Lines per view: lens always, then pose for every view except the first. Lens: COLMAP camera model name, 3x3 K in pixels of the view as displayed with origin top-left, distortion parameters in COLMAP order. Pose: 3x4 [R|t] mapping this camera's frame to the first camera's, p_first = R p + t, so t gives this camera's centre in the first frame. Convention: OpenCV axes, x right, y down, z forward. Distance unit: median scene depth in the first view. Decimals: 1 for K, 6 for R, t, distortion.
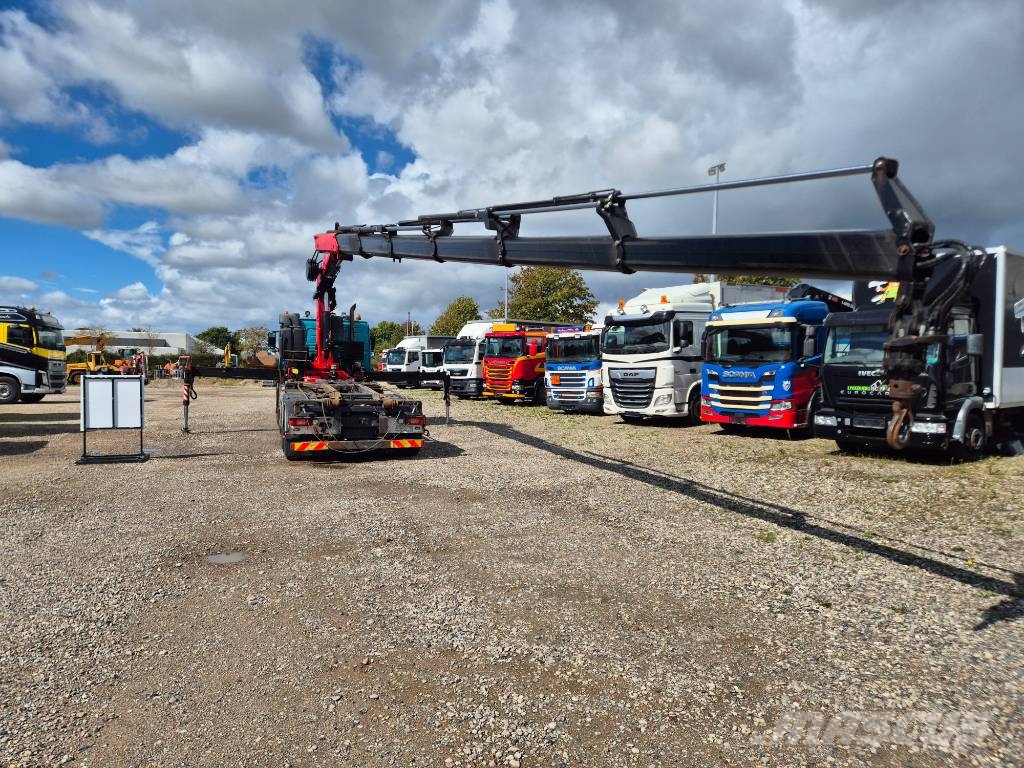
lens RADIAL K [[681.7, 0, 519.3], [0, 681.7, 381.9], [0, 0, 1]] dist [0.068704, -0.056585]
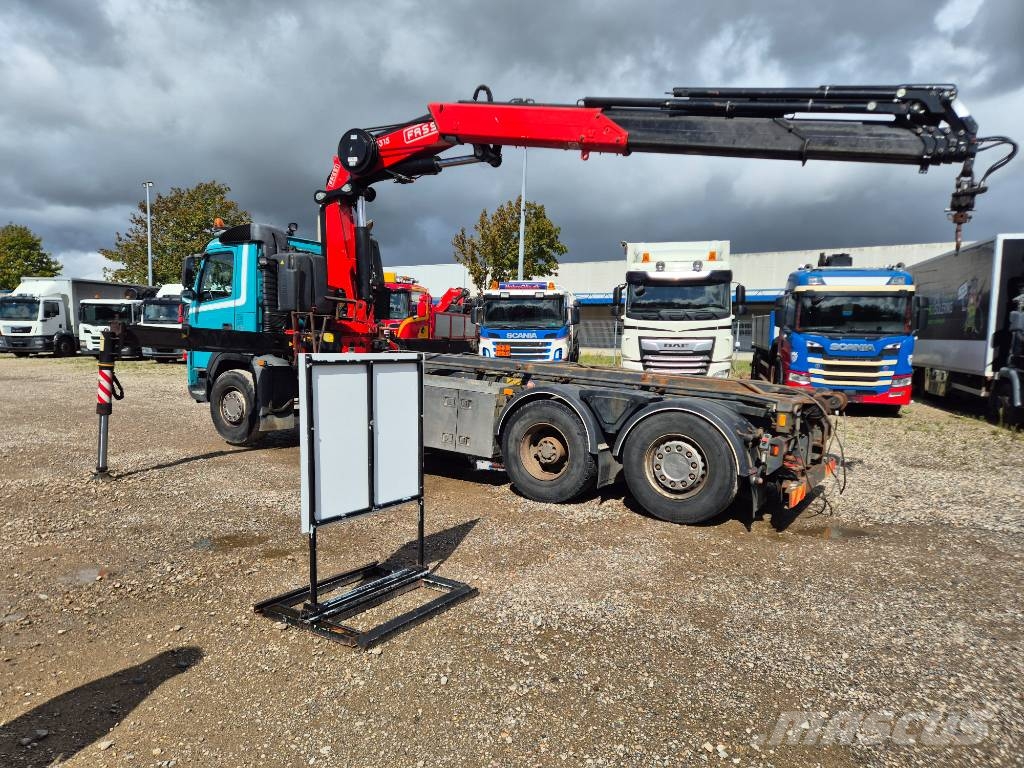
lens RADIAL K [[681.7, 0, 519.3], [0, 681.7, 381.9], [0, 0, 1]] dist [0.068704, -0.056585]
pose [[0.803755, -0.027494, 0.594325, -0.494473], [-0.003641, 0.998686, 0.051125, -0.008811], [-0.594949, -0.043256, 0.802598, 0.471592]]
